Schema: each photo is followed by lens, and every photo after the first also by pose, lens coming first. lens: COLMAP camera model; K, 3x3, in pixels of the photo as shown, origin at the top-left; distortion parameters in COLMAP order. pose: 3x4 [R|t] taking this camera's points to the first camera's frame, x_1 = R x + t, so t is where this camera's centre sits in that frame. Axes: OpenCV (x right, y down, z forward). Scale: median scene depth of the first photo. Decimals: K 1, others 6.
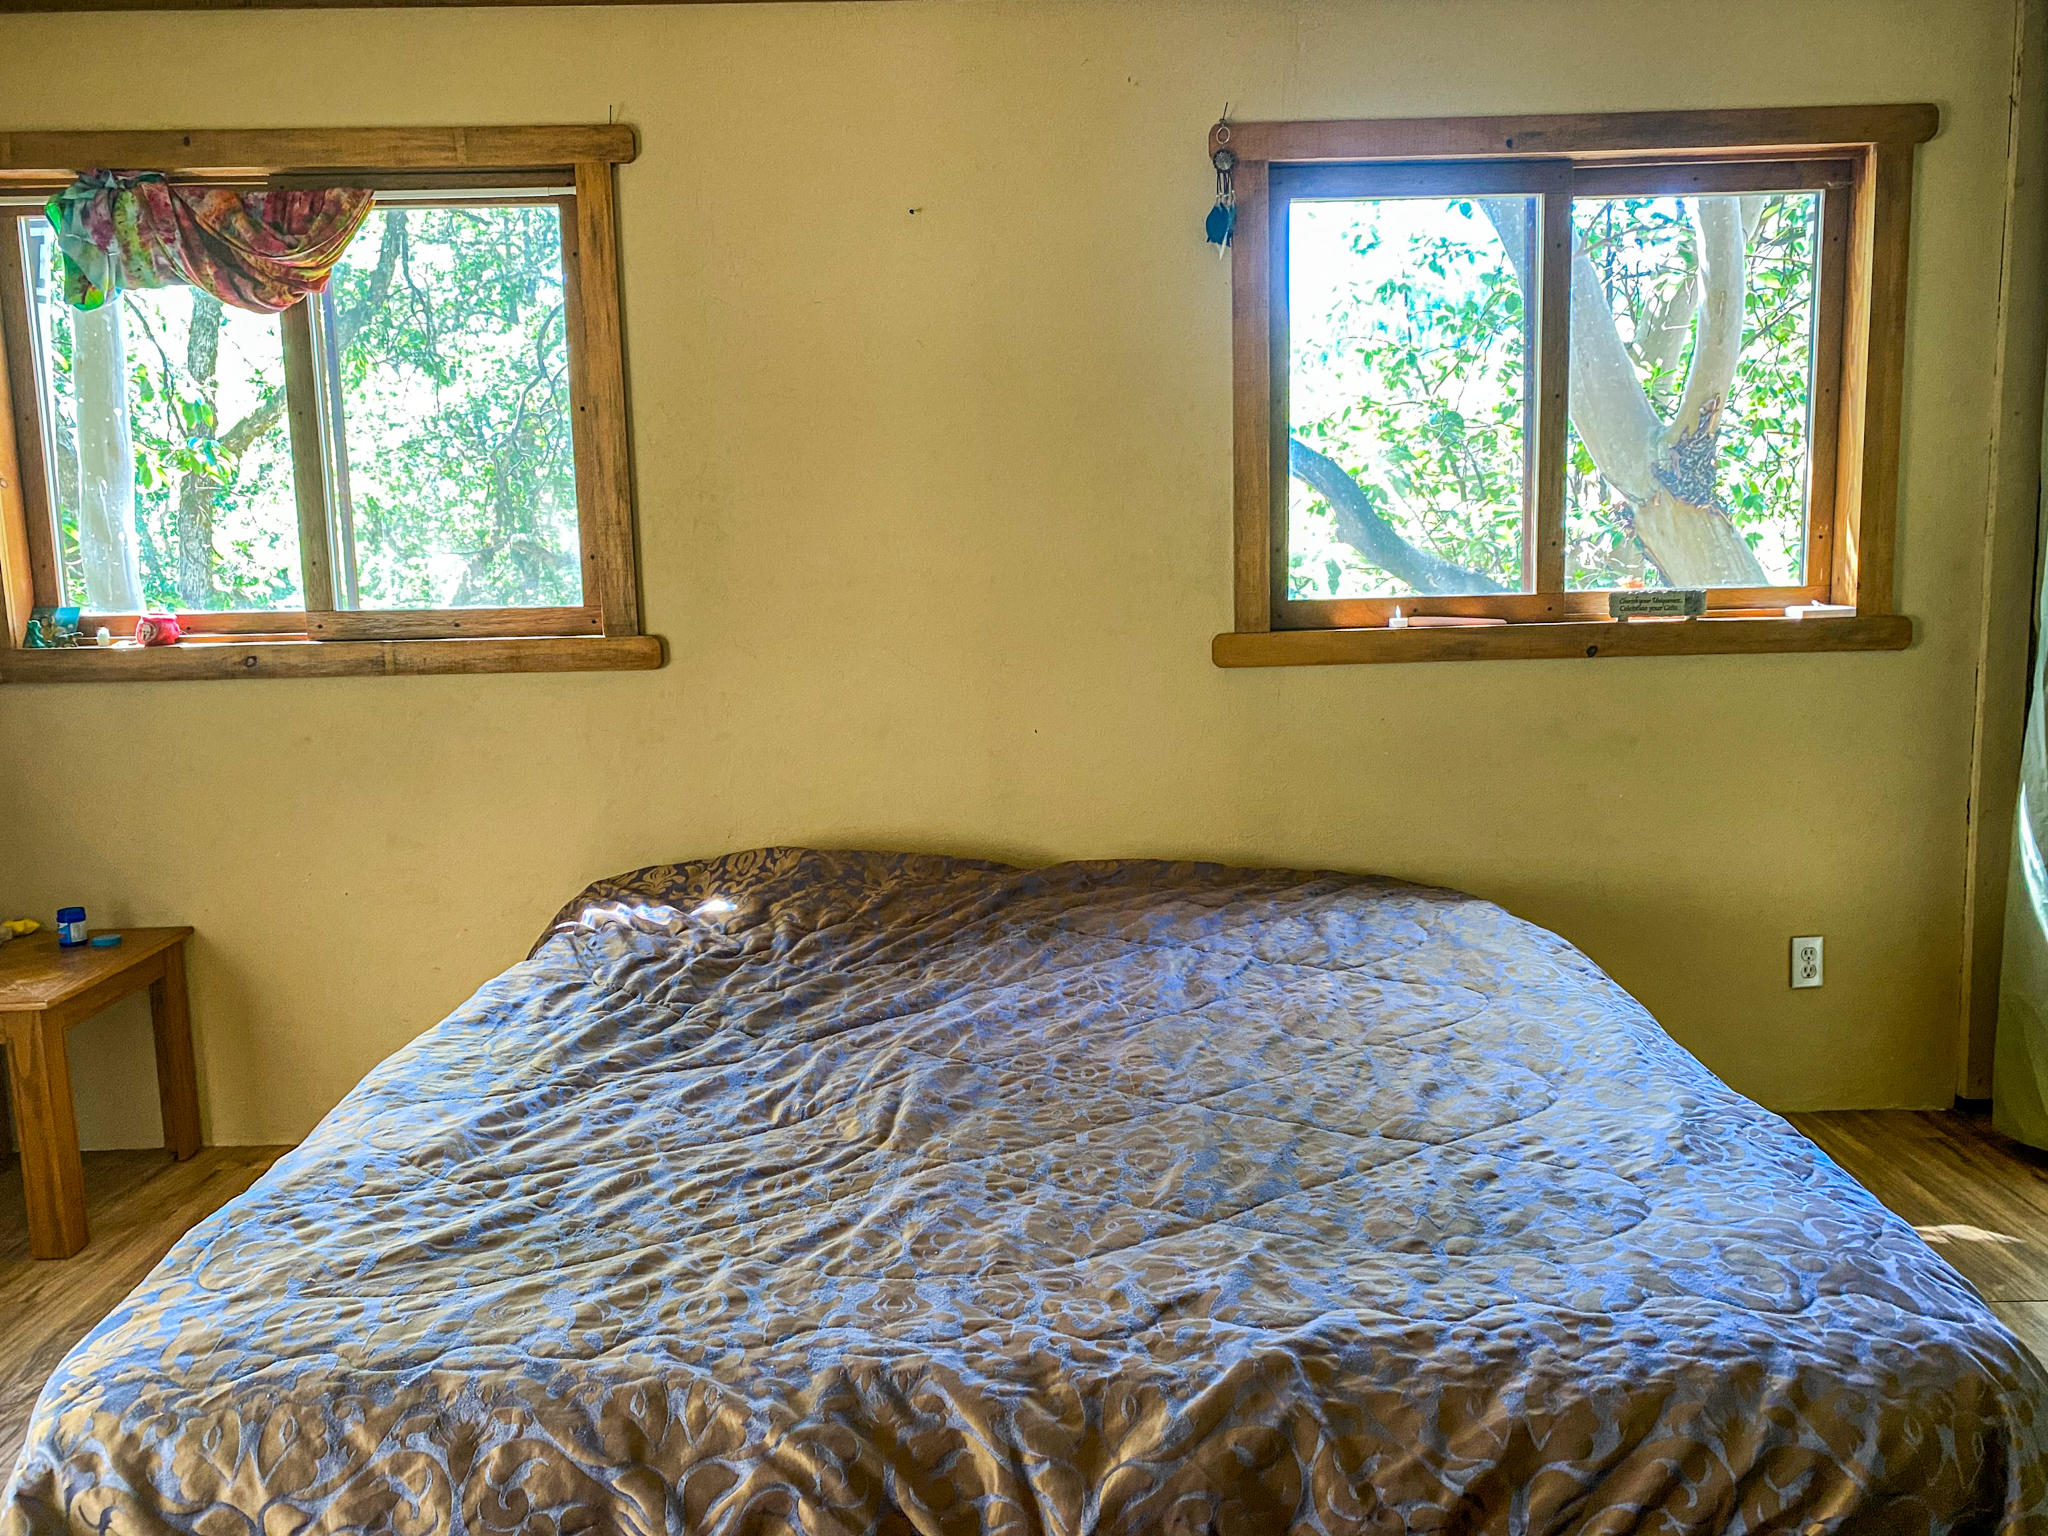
lens RADIAL K [[1582.5, 0, 1024.0], [0, 1582.5, 768.0], [0, 0, 1]] dist [0.023236, -0.003643]
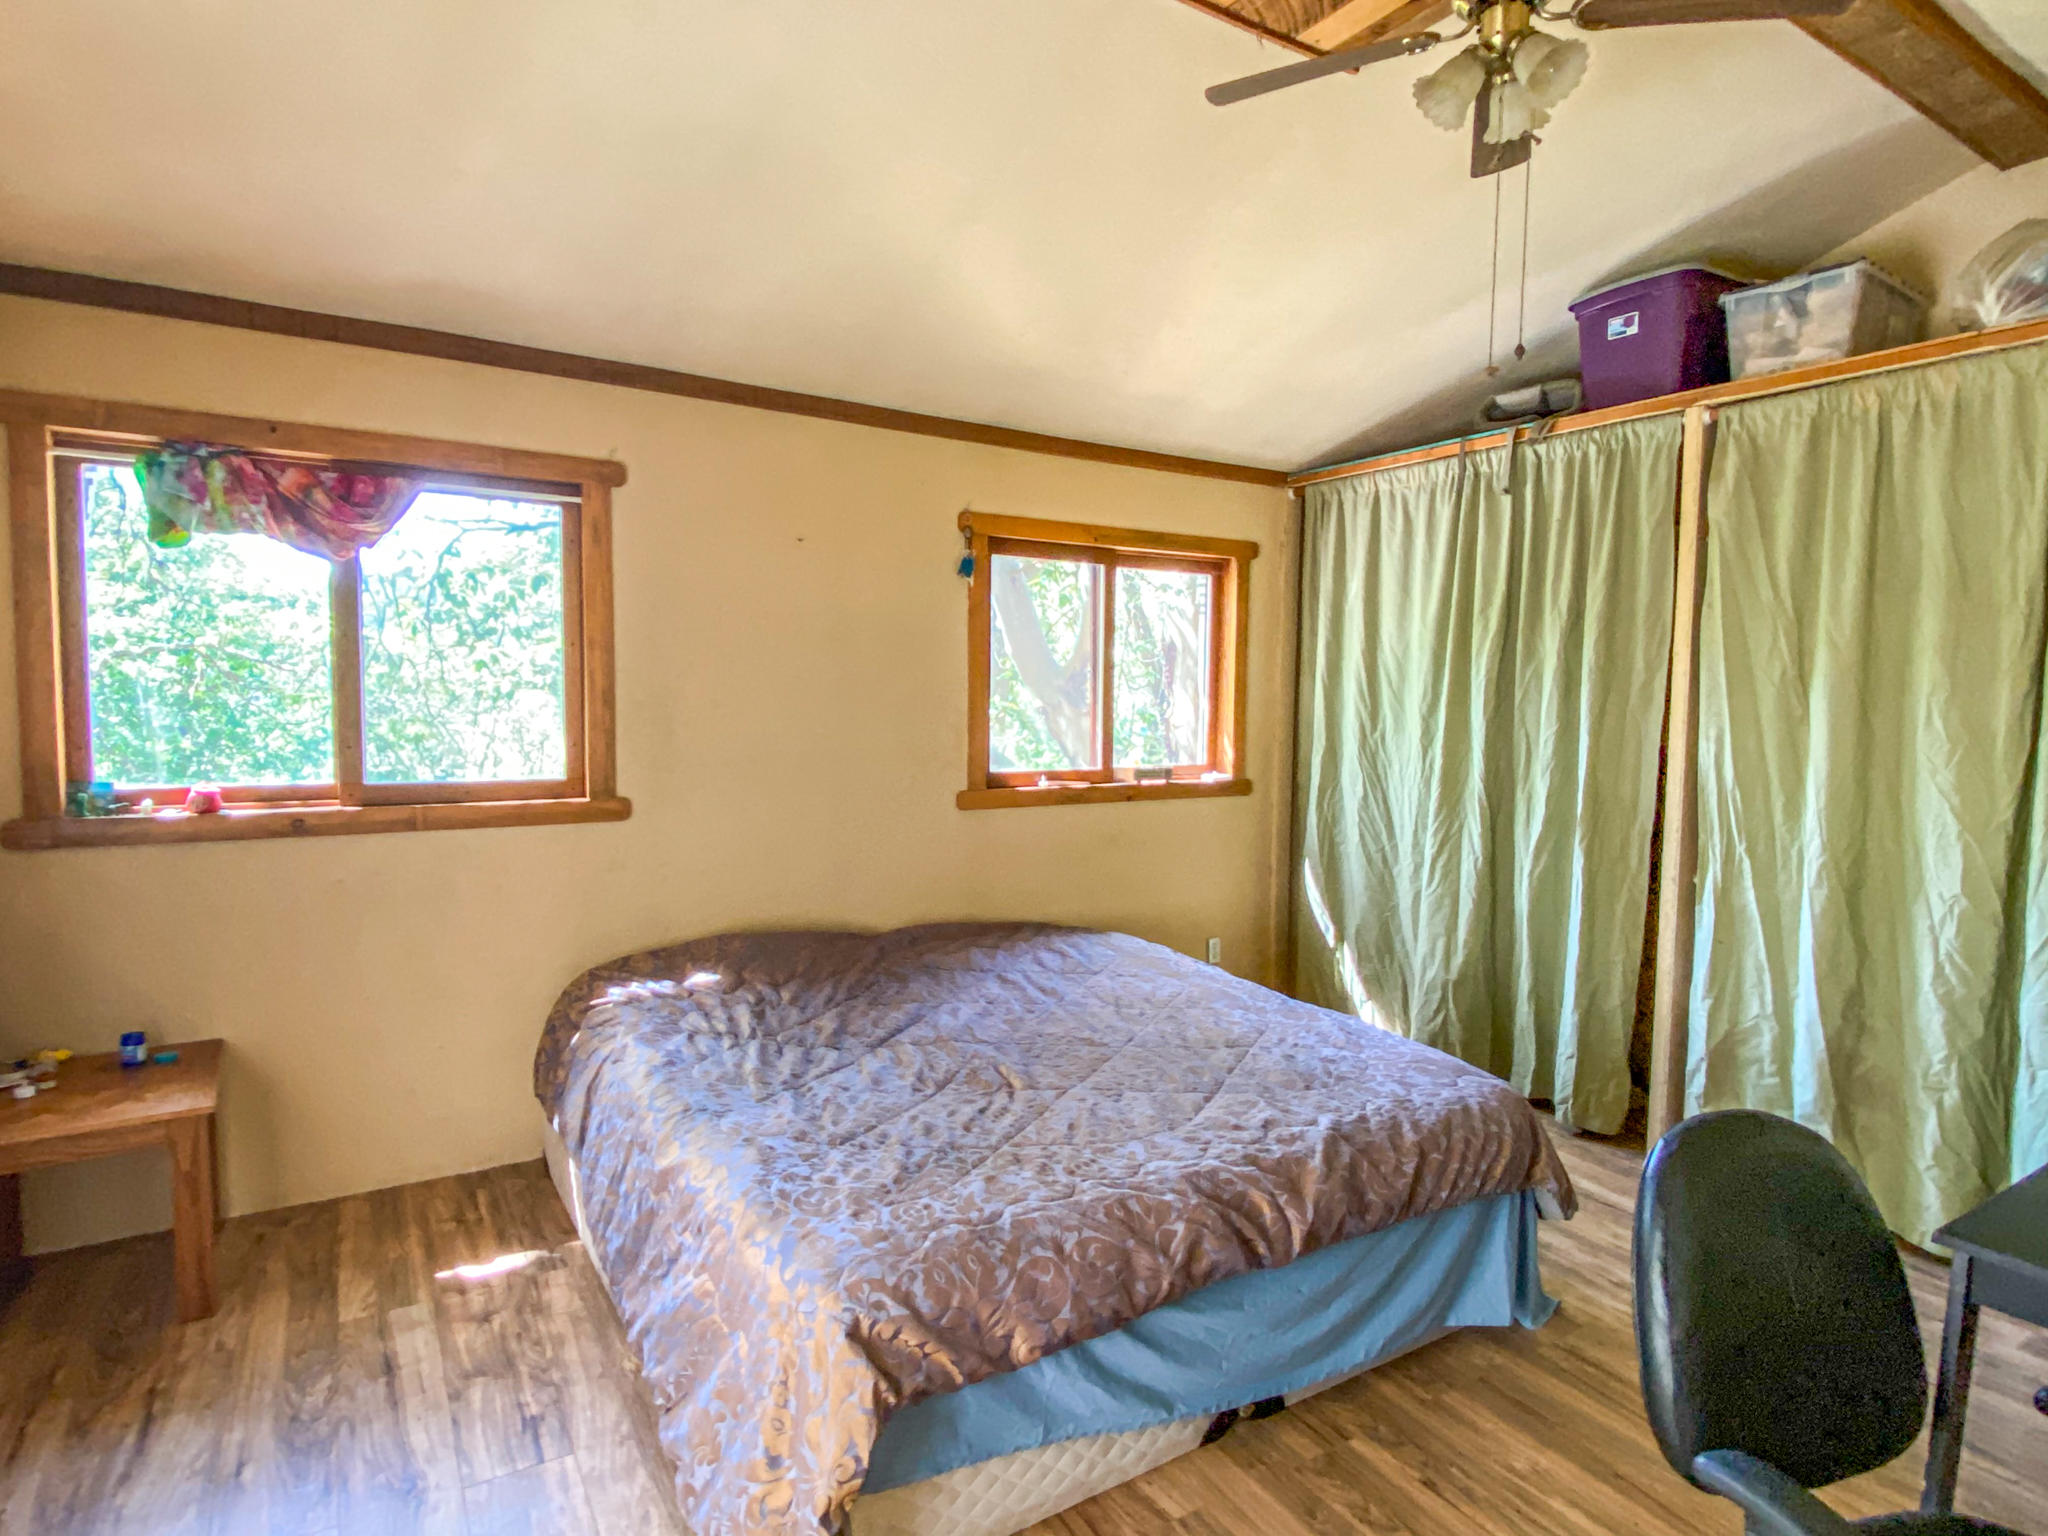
lens RADIAL K [[1099.2, 0, 1024.0], [0, 1099.2, 779.1], [0, 0, 1]] dist [0.039291, -0.029572]
pose [[0.853328, -0.006602, 0.521333, -0.472805], [0.038421, 0.997997, -0.050249, -0.036838], [-0.519957, 0.062908, 0.851873, -0.077572]]
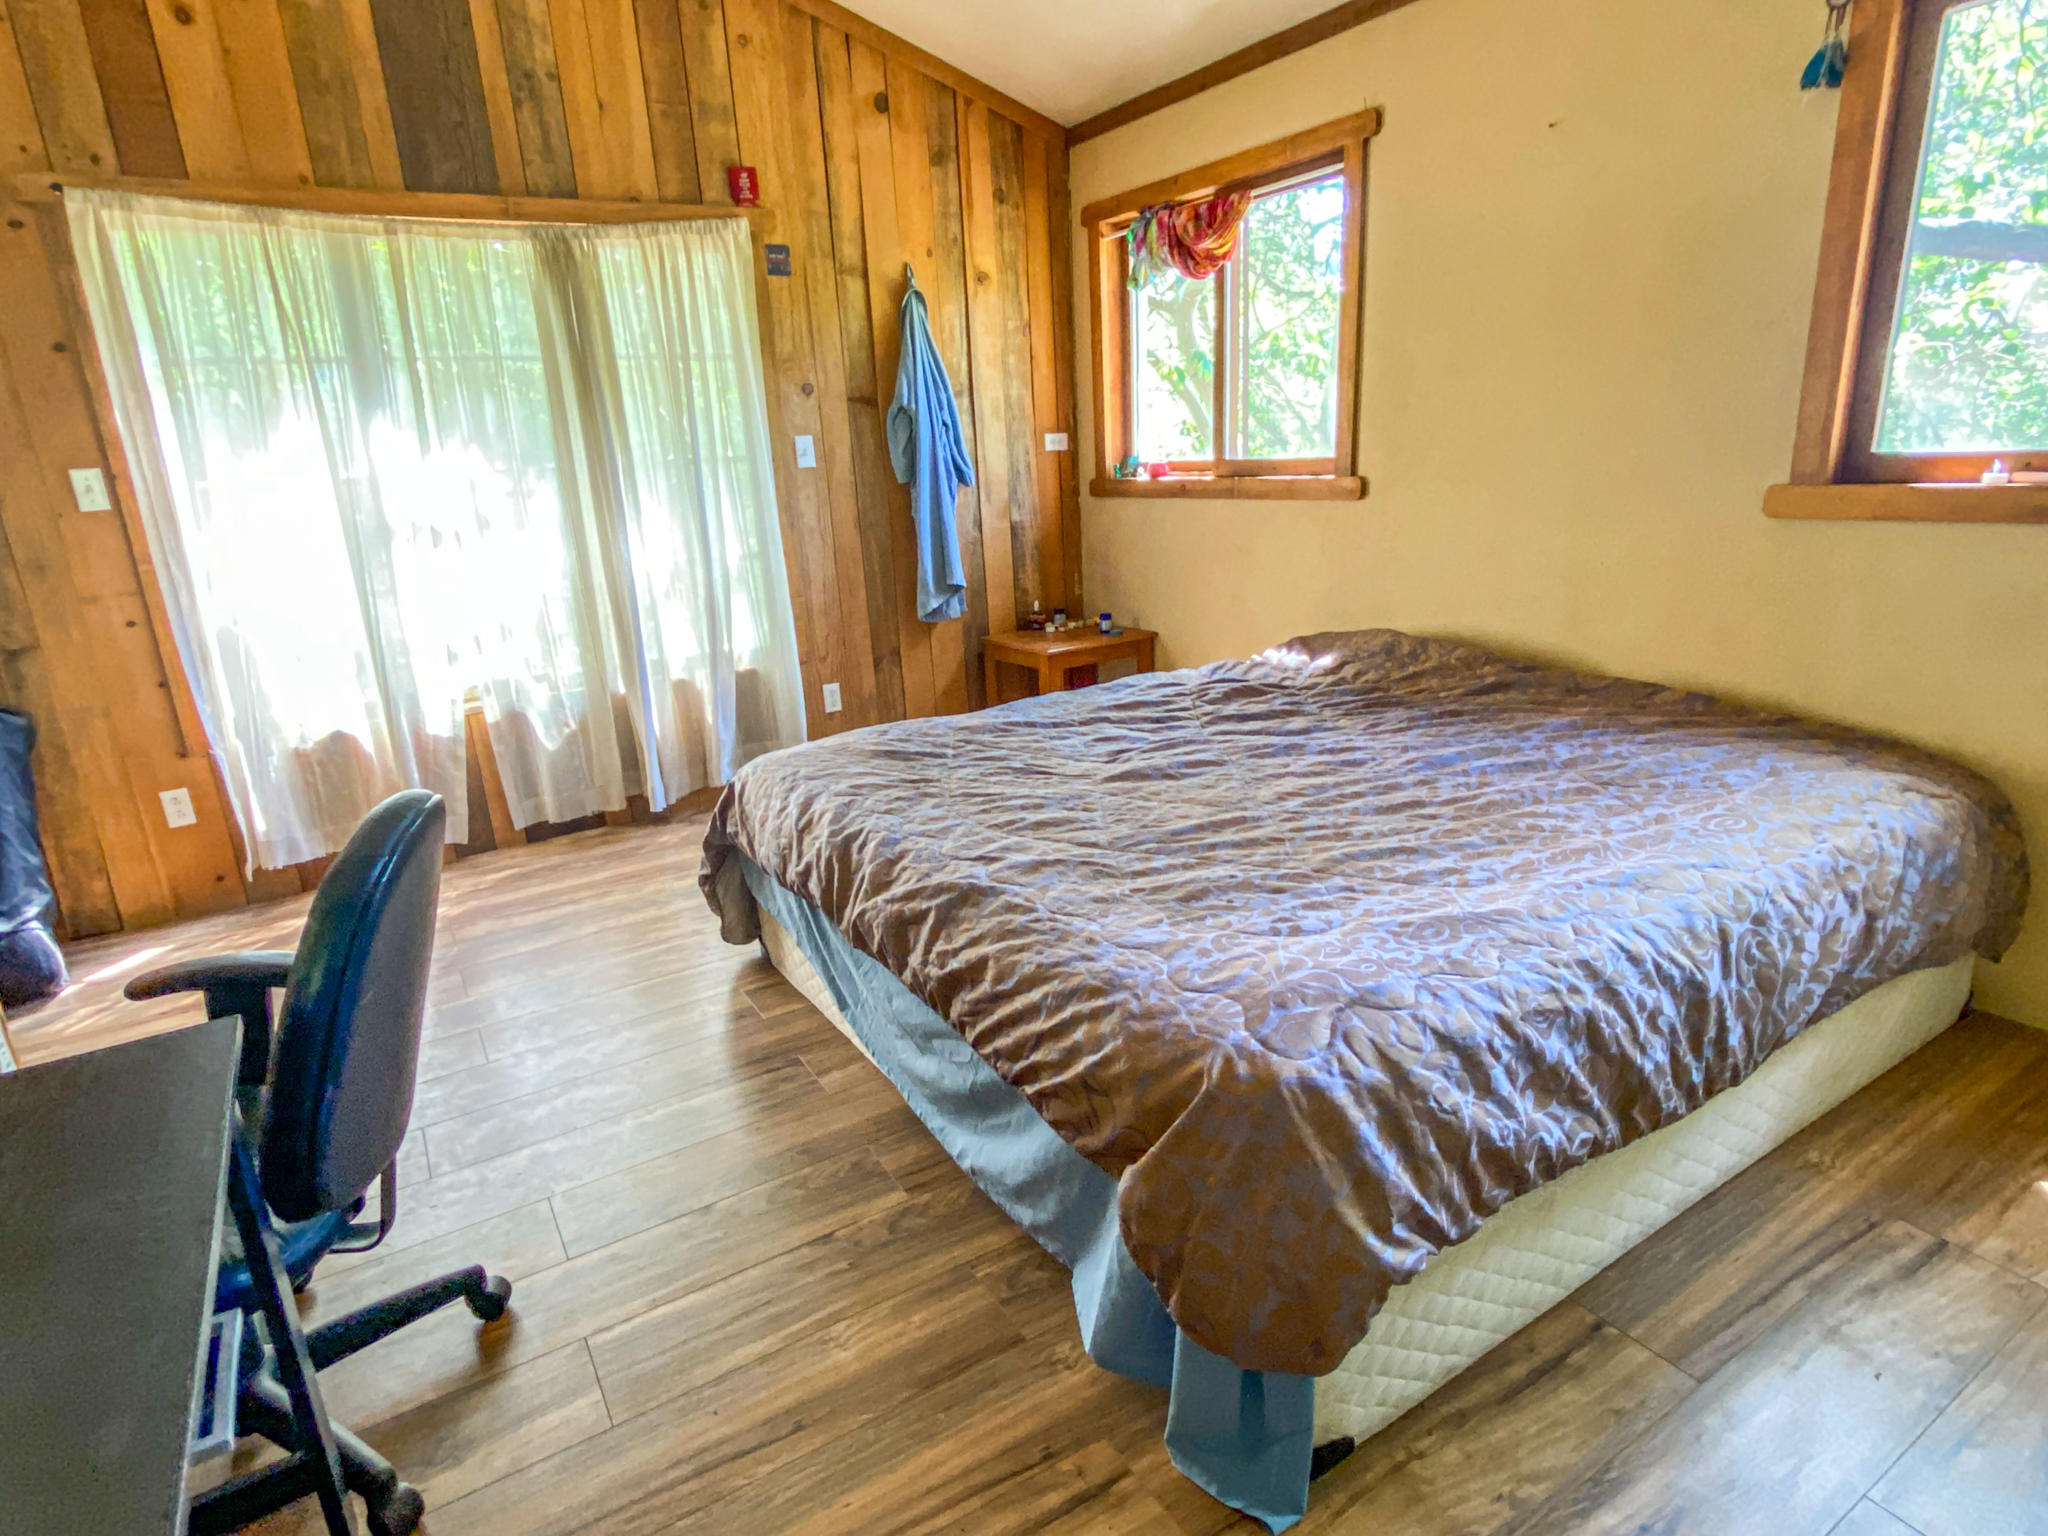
lens RADIAL K [[1099.2, 0, 1024.0], [0, 1099.2, 779.1], [0, 0, 1]] dist [0.039291, -0.029572]
pose [[0.523013, 0.244473, -0.816511, 0.543938], [-0.087468, 0.968318, 0.233899, -0.025577], [0.847825, -0.050913, 0.527826, 0.176190]]
